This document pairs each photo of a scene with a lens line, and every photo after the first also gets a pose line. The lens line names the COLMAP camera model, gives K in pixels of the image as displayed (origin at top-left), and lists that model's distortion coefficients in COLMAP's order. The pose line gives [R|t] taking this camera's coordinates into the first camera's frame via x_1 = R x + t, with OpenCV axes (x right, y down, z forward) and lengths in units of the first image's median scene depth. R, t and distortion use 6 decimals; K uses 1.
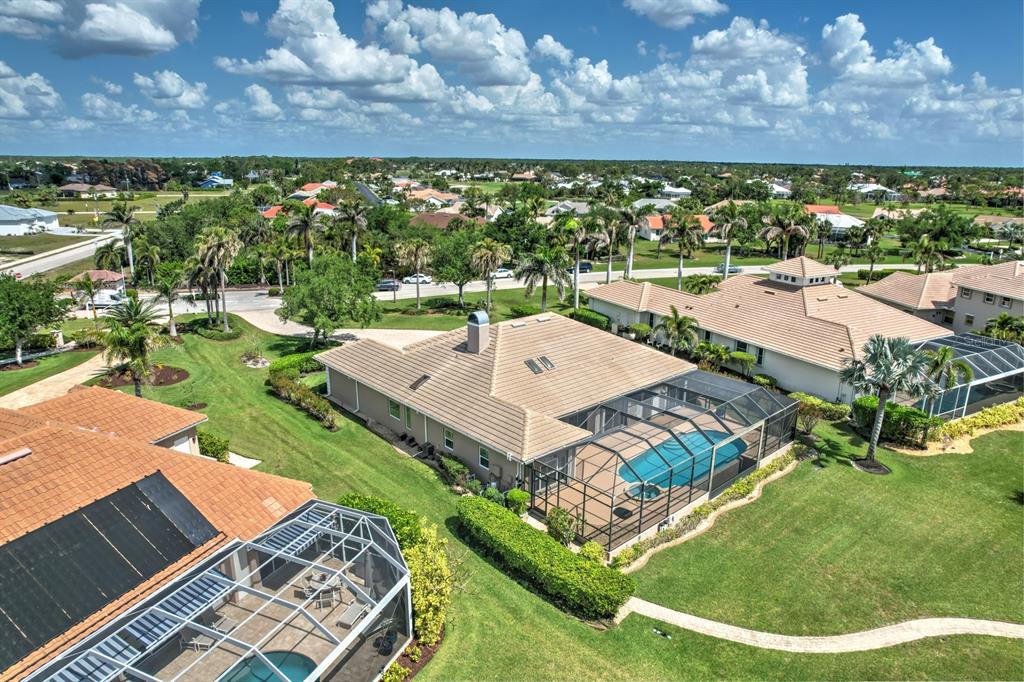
lens RADIAL K [[655.0, 0, 515.2], [0, 655.0, 356.2], [0, 0, 1]] dist [-0.084709, 0.082230]
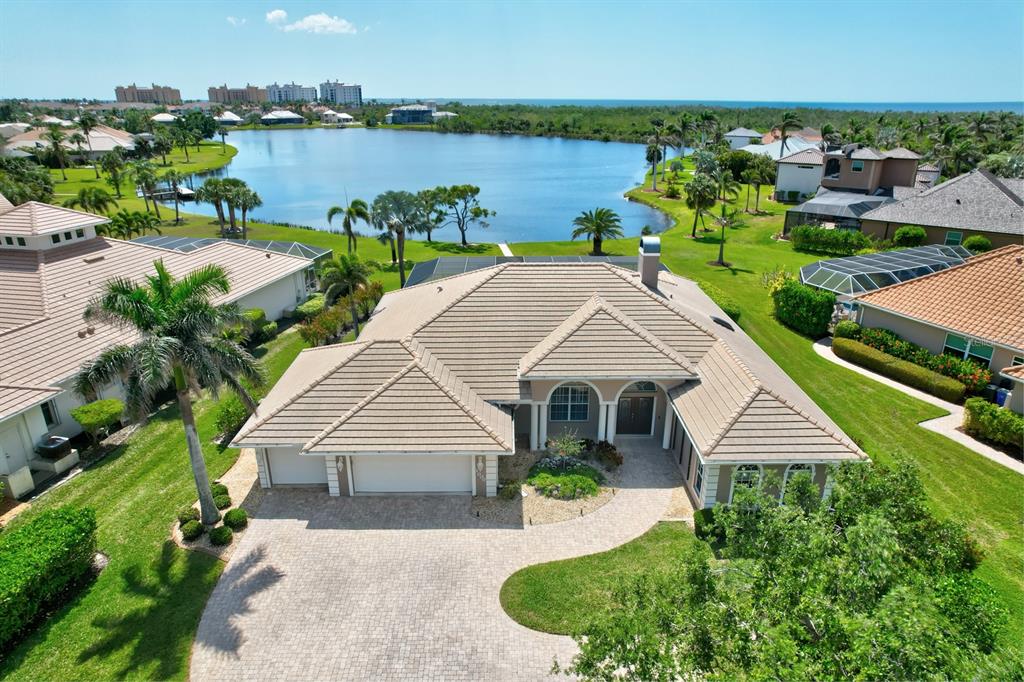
lens RADIAL K [[655.0, 0, 515.2], [0, 655.0, 356.2], [0, 0, 1]] dist [-0.084709, 0.082230]
pose [[-0.748786, -0.261863, 0.608891, -0.447270], [0.185950, 0.798761, 0.572192, -0.430856], [-0.636194, 0.541672, -0.549408, 1.607648]]
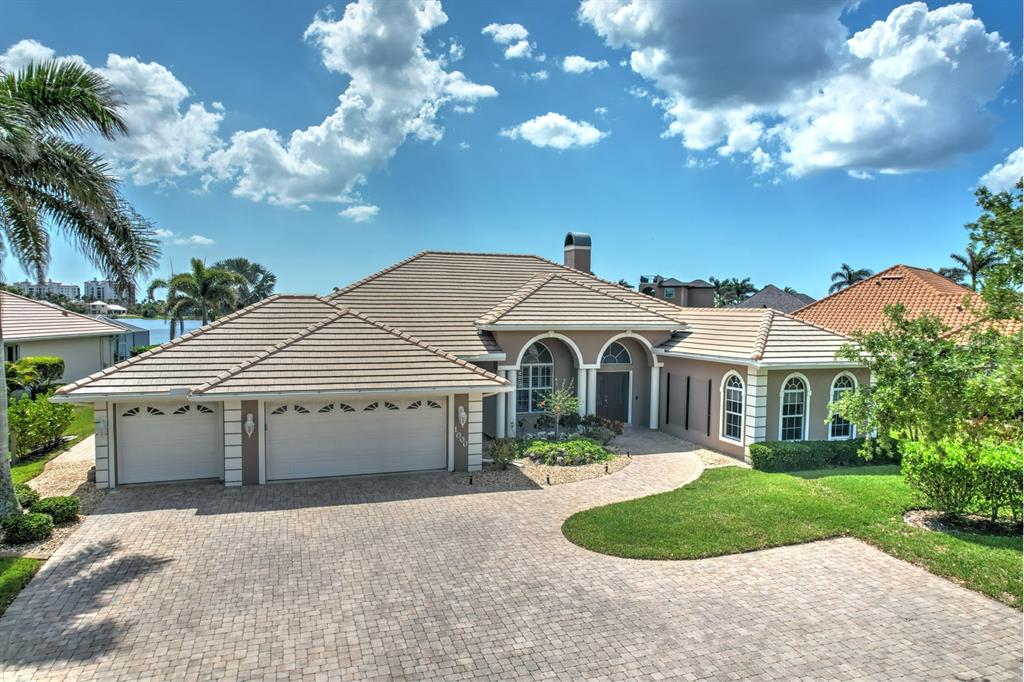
lens RADIAL K [[655.0, 0, 515.2], [0, 655.0, 356.2], [0, 0, 1]] dist [-0.084709, 0.082230]
pose [[-0.920012, -0.052252, 0.388391, -0.278270], [0.093119, 0.933539, 0.346171, -0.194703], [-0.380666, 0.354648, -0.854001, 1.685570]]
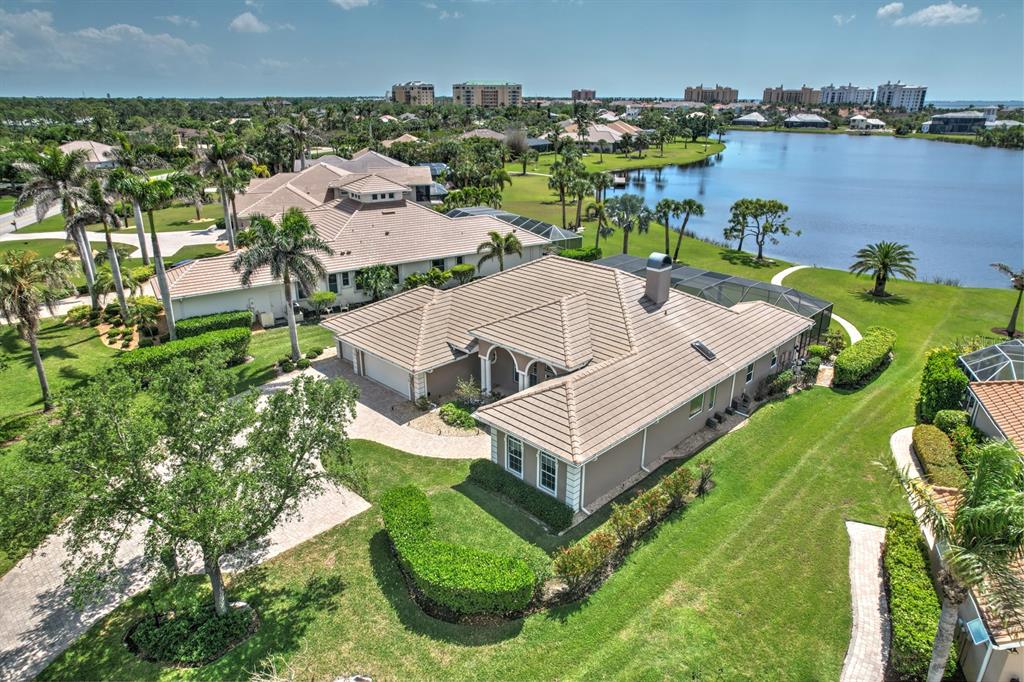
lens RADIAL K [[655.0, 0, 515.2], [0, 655.0, 356.2], [0, 0, 1]] dist [-0.084709, 0.082230]
pose [[-0.055766, -0.388173, 0.919898, -0.867161], [0.294601, 0.873915, 0.386629, -0.331436], [-0.953992, 0.292564, 0.065622, 1.156955]]
